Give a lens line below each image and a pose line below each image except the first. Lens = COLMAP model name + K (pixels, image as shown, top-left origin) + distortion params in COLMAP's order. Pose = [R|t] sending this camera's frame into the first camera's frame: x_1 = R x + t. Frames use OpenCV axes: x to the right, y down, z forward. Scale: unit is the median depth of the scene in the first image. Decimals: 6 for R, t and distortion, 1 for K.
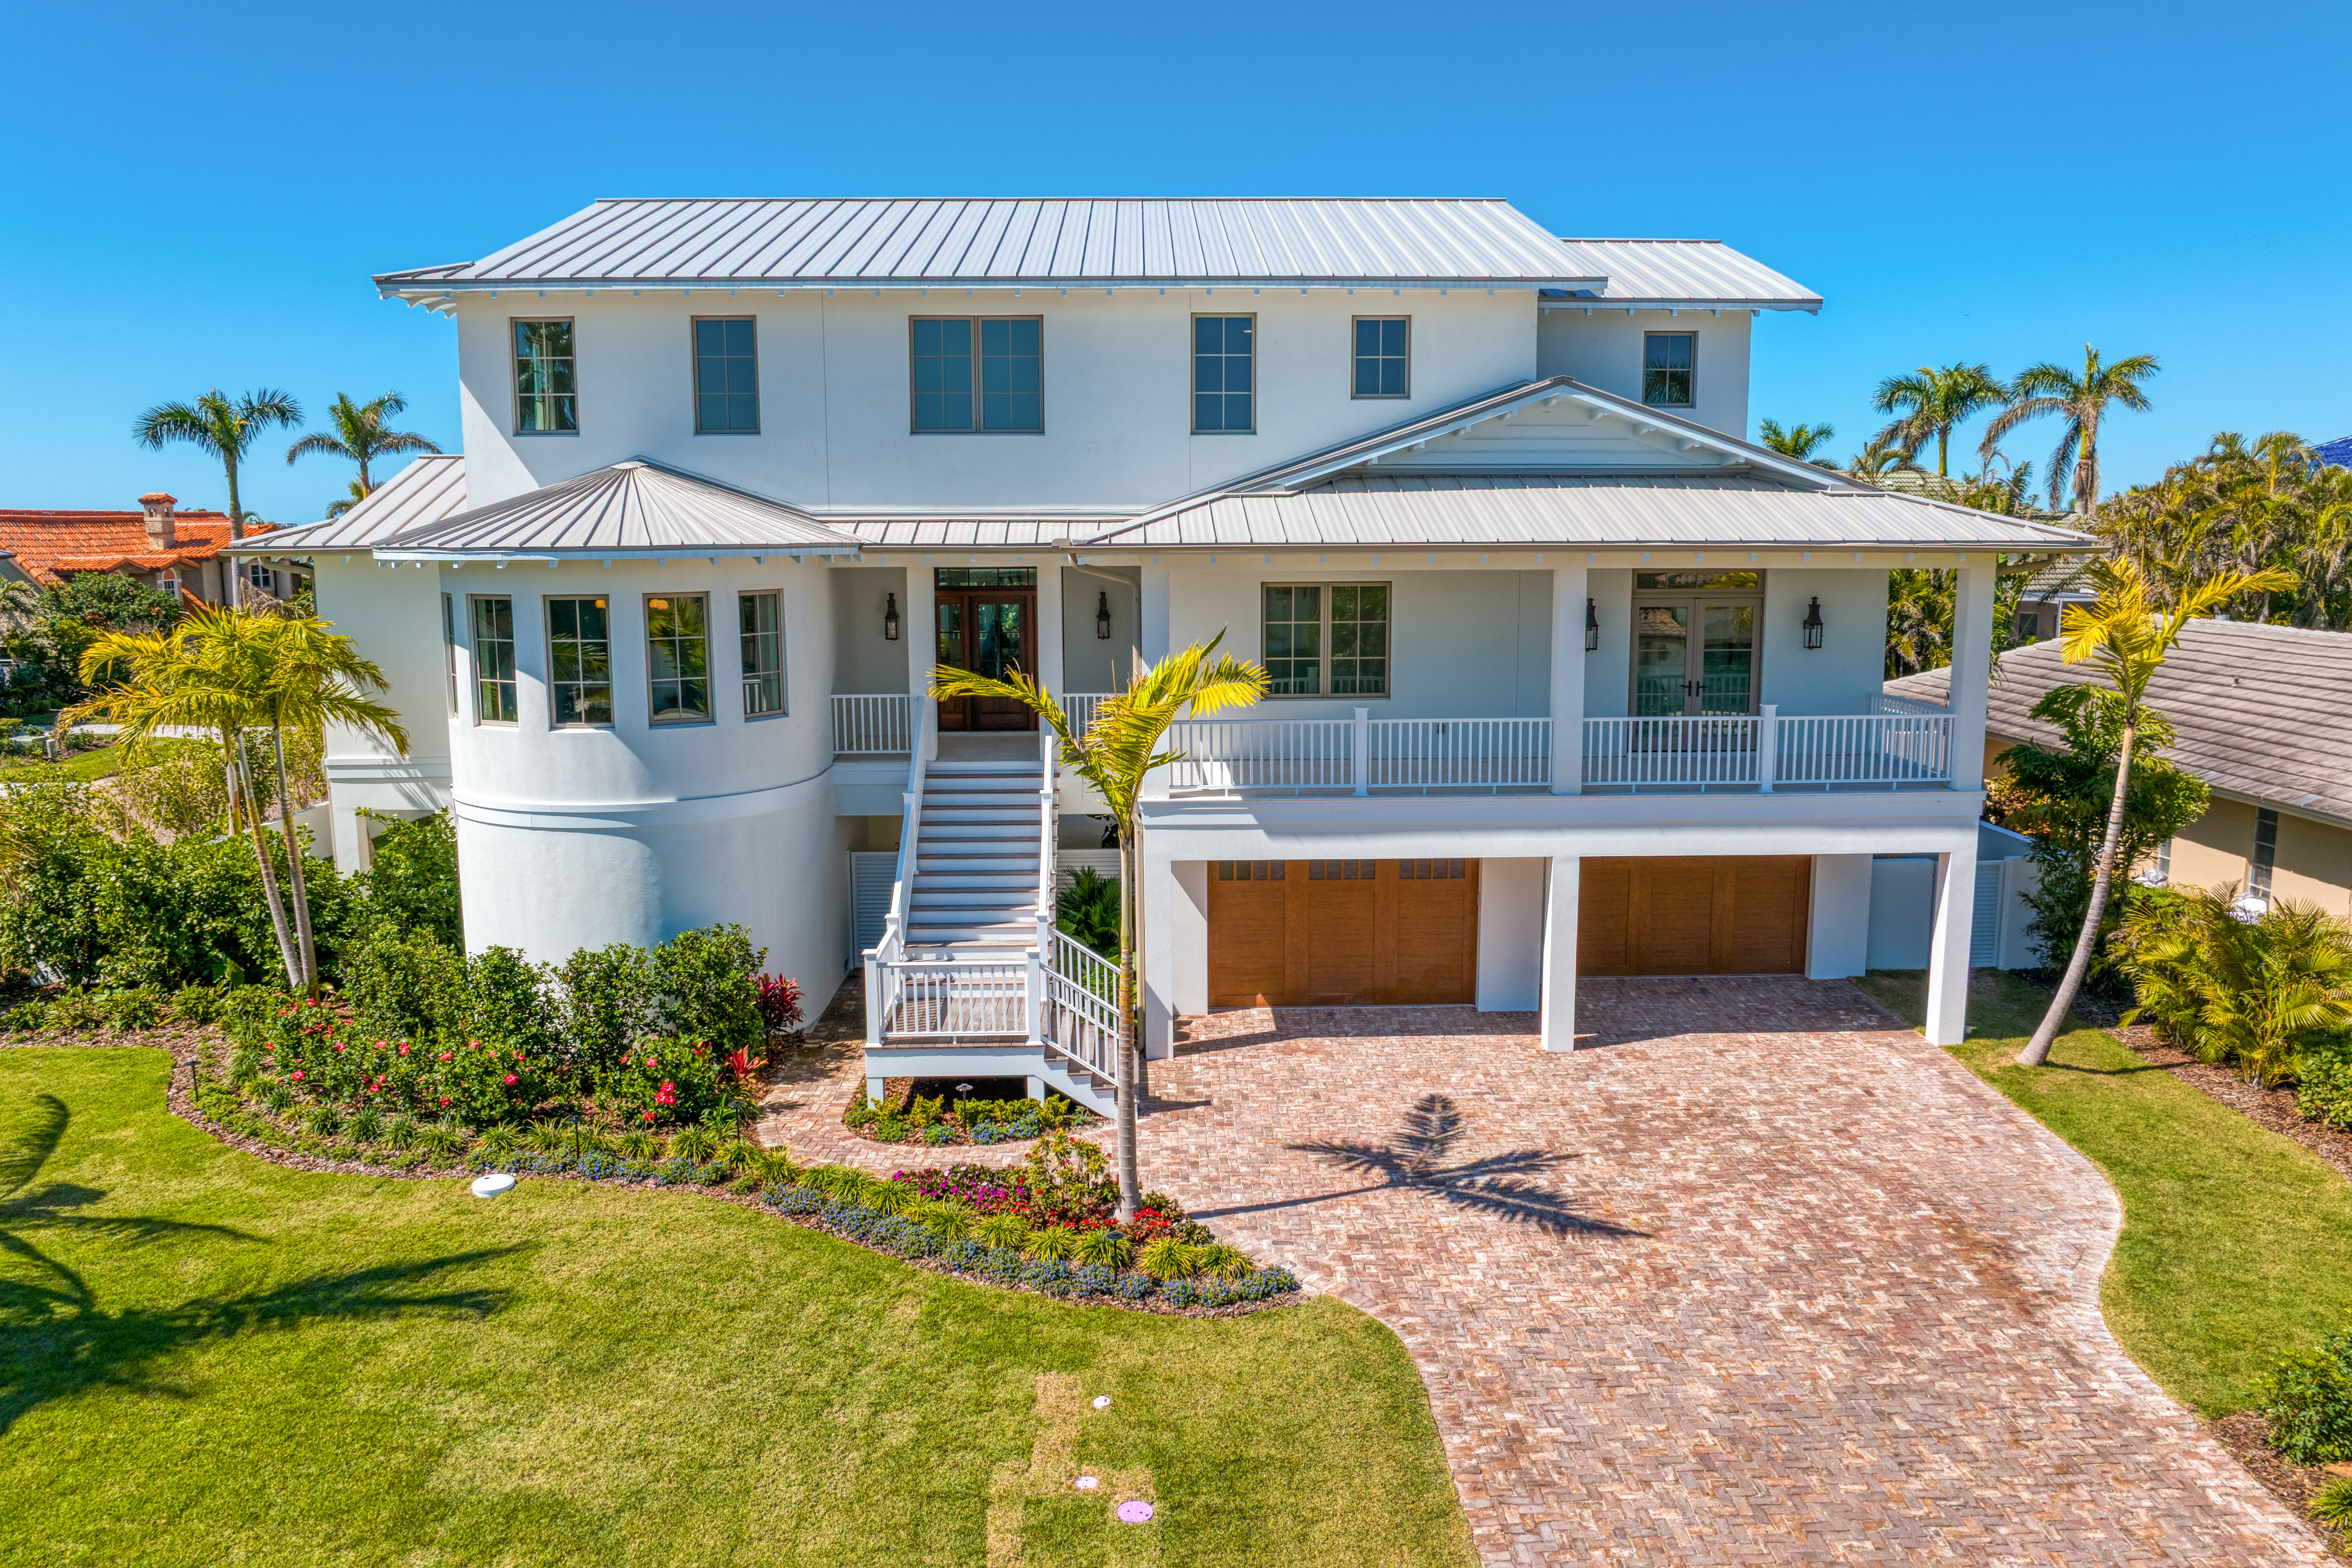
lens RADIAL K [[1672.1, 0, 1184.4], [0, 1672.1, 776.7], [0, 0, 1]] dist [-0.052164, 0.021695]
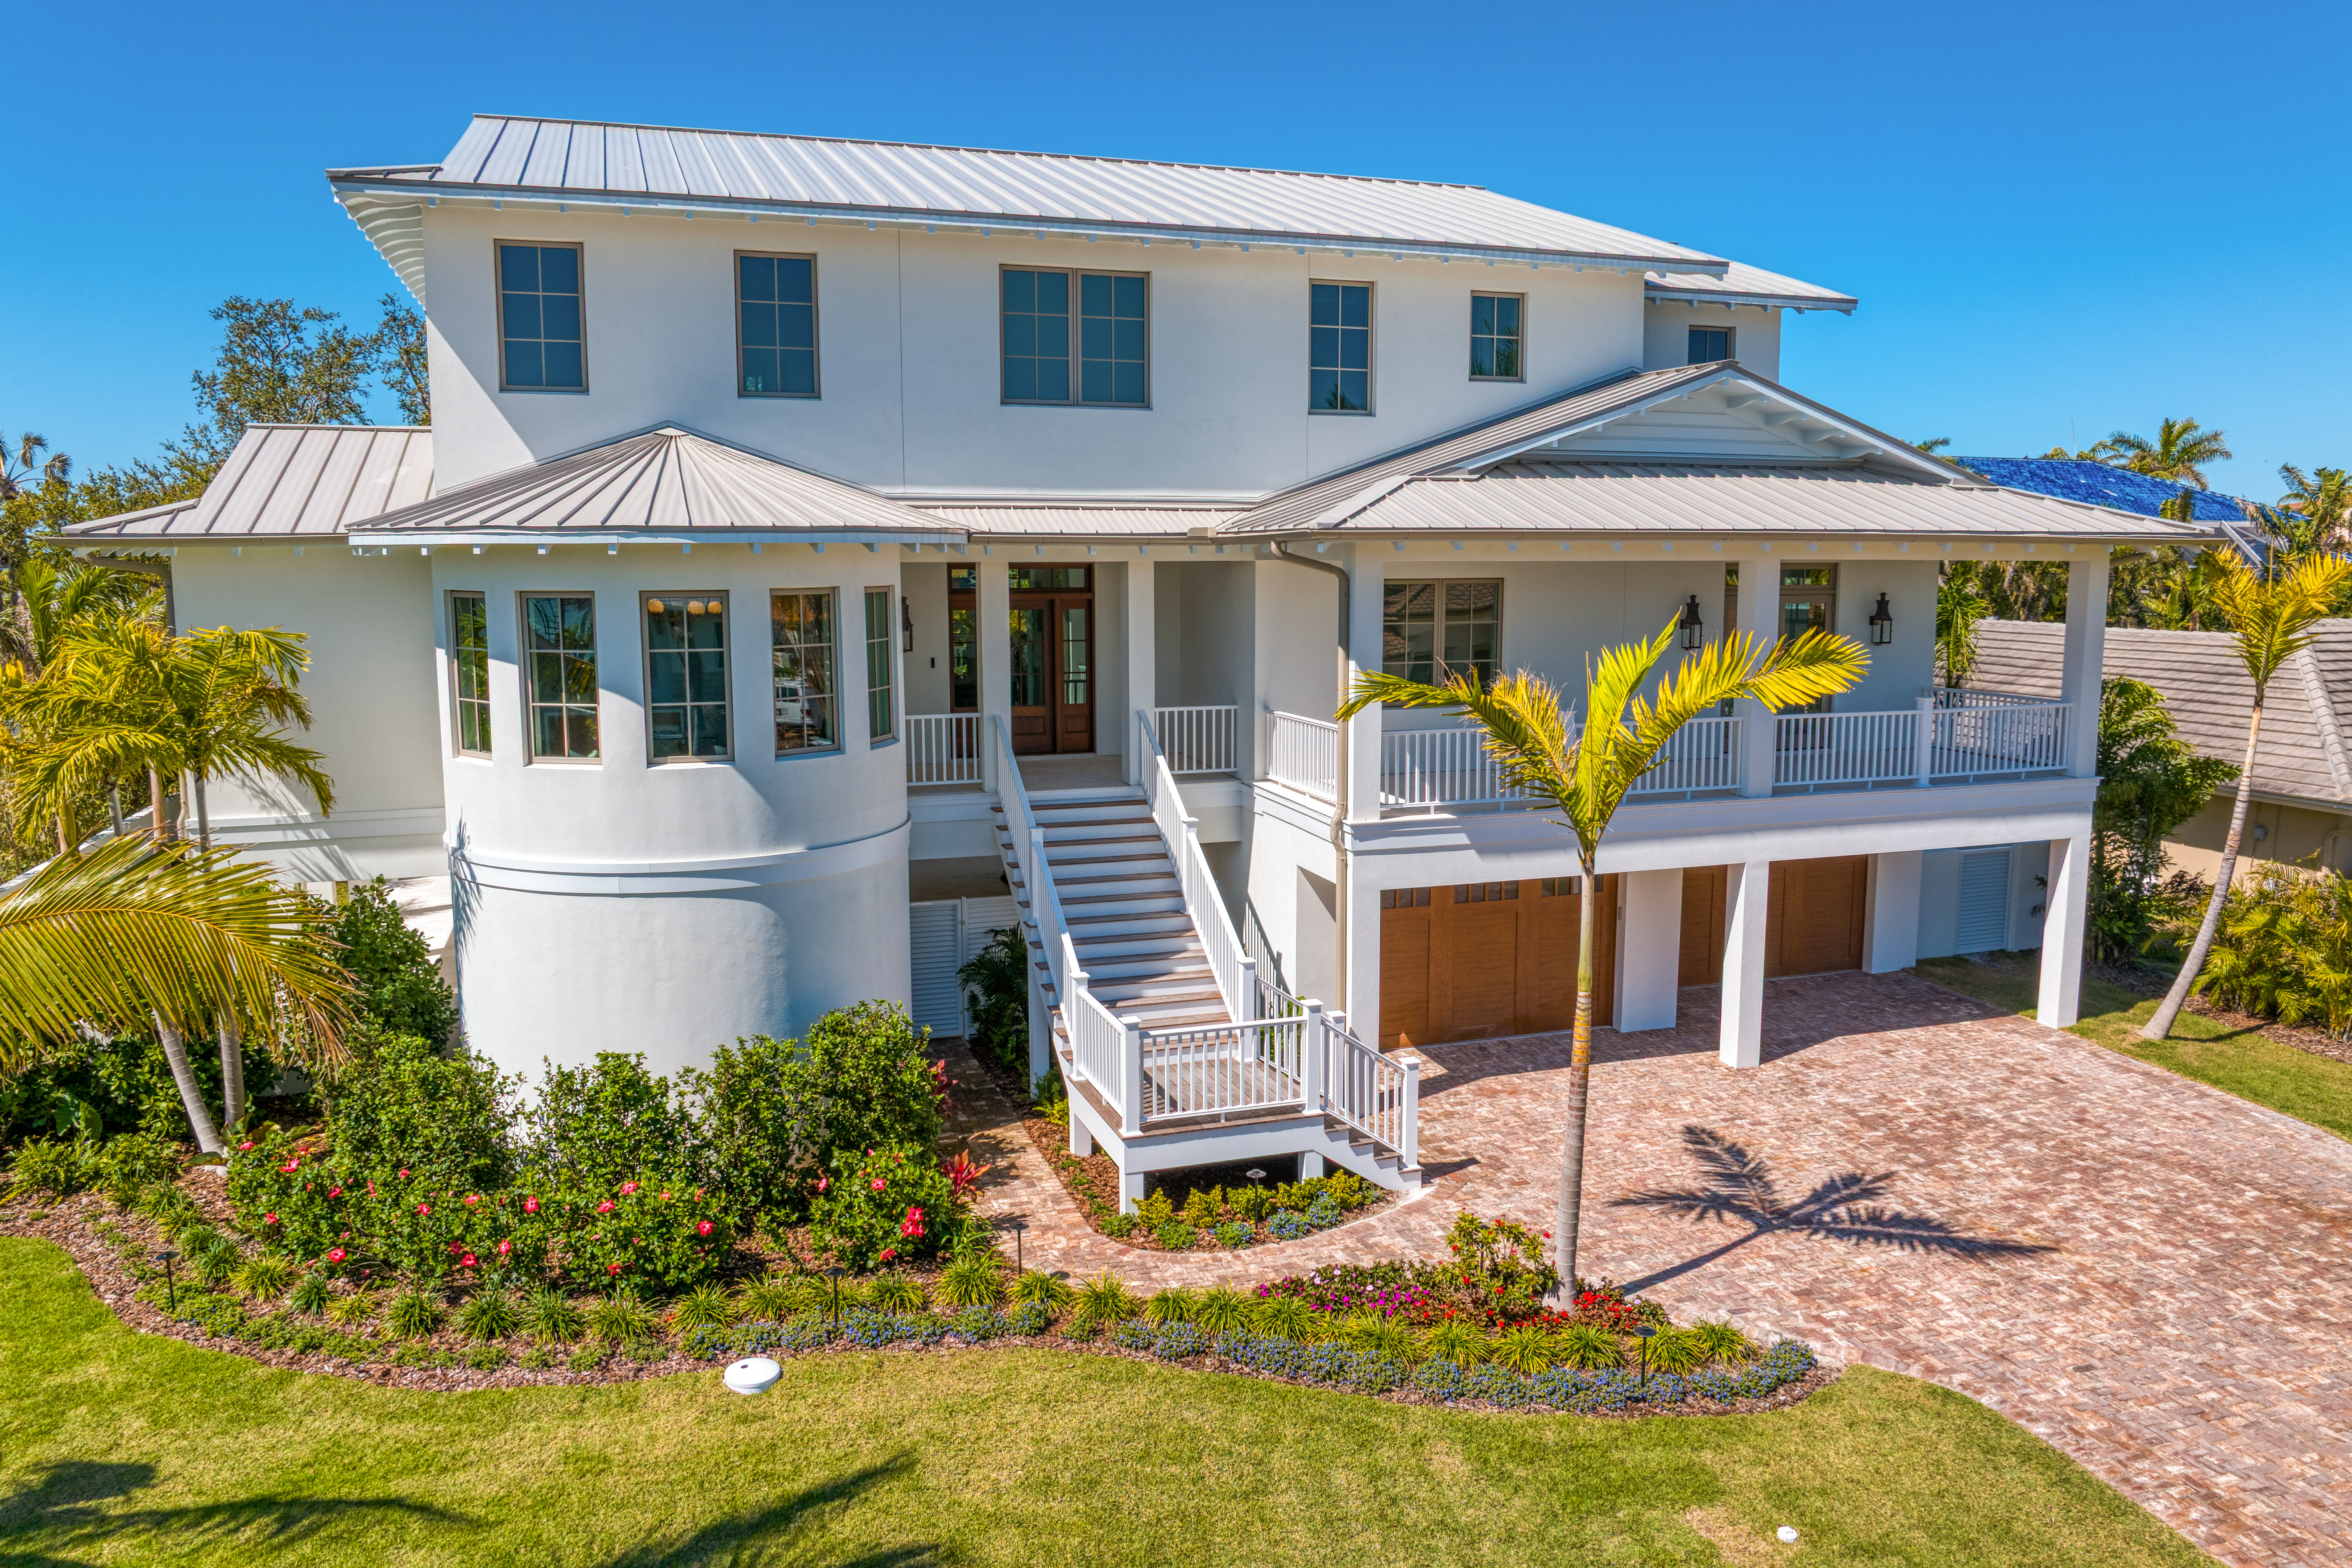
lens RADIAL K [[1672.1, 0, 1191.8], [0, 1672.1, 778.2], [0, 0, 1]] dist [-0.052164, 0.021695]
pose [[0.955361, -0.037547, 0.293046, -0.358297], [0.042121, 0.999069, -0.009312, -0.004793], [-0.292424, 0.021240, 0.956053, 0.184283]]
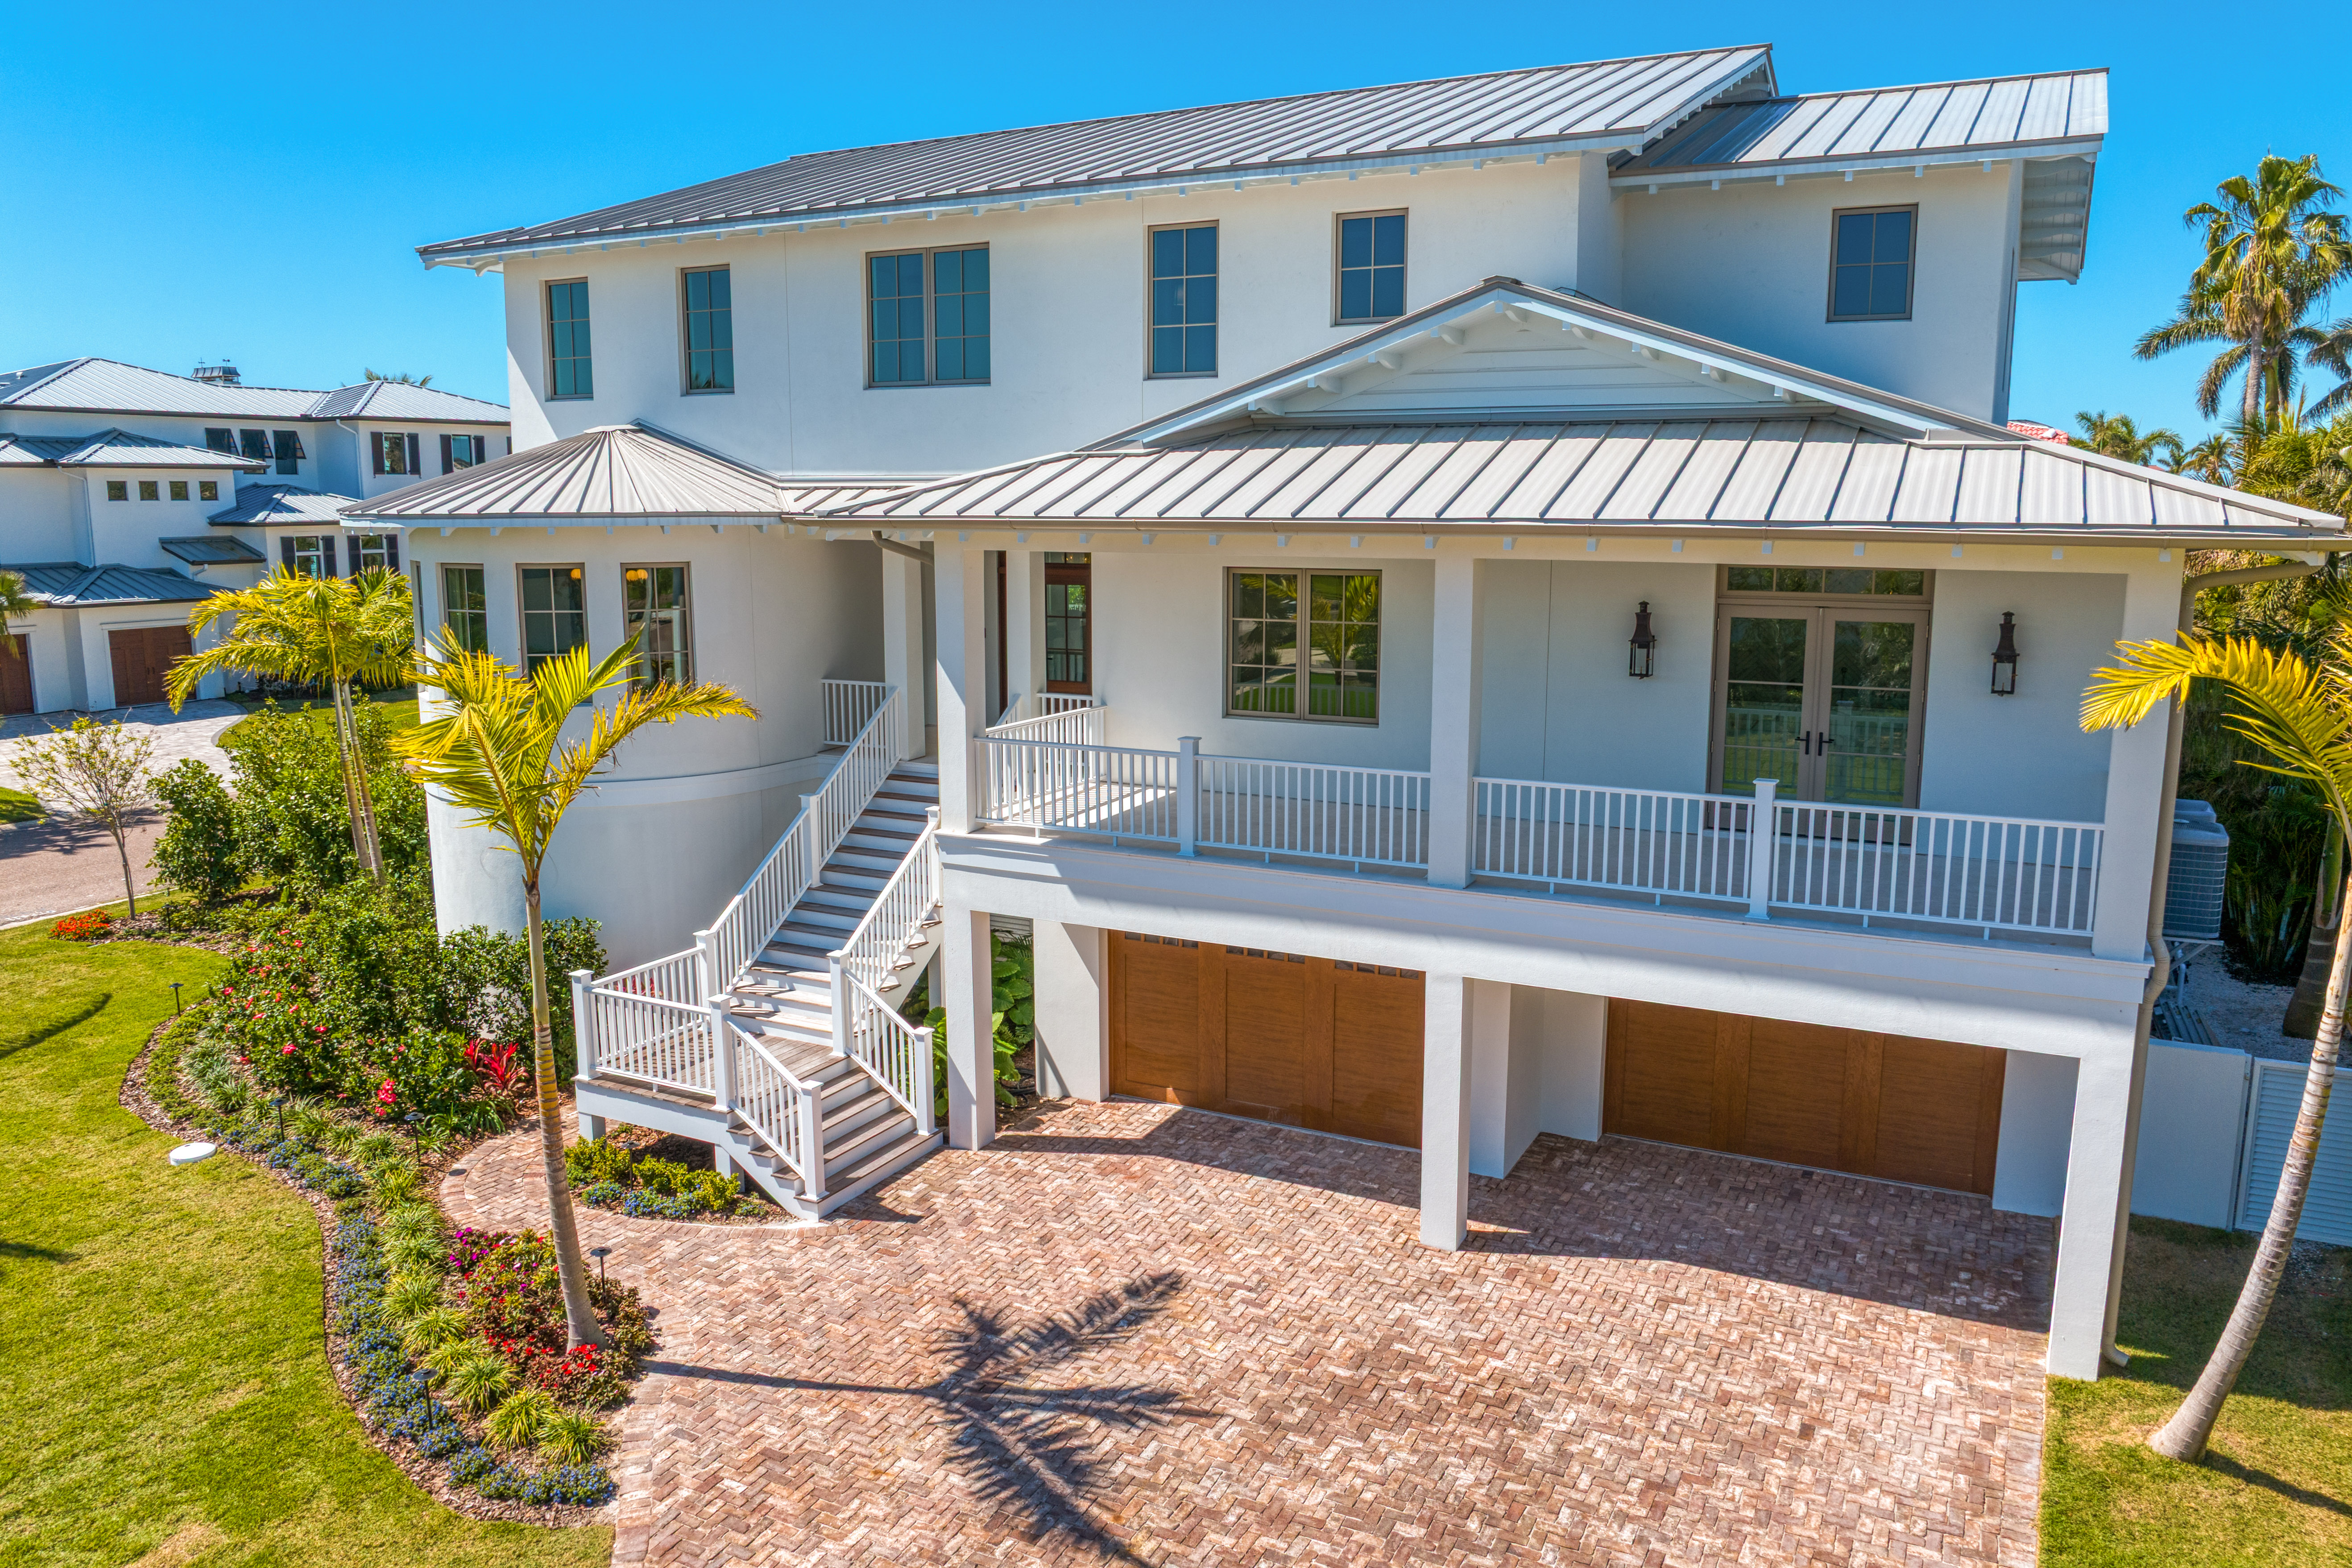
lens RADIAL K [[1672.1, 0, 1180.7], [0, 1672.1, 779.1], [0, 0, 1]] dist [-0.052164, 0.021695]
pose [[0.874494, 0.085494, -0.477441, 0.458891], [-0.076056, 0.996336, 0.039104, -0.052101], [0.479035, 0.002116, 0.877793, 0.339789]]
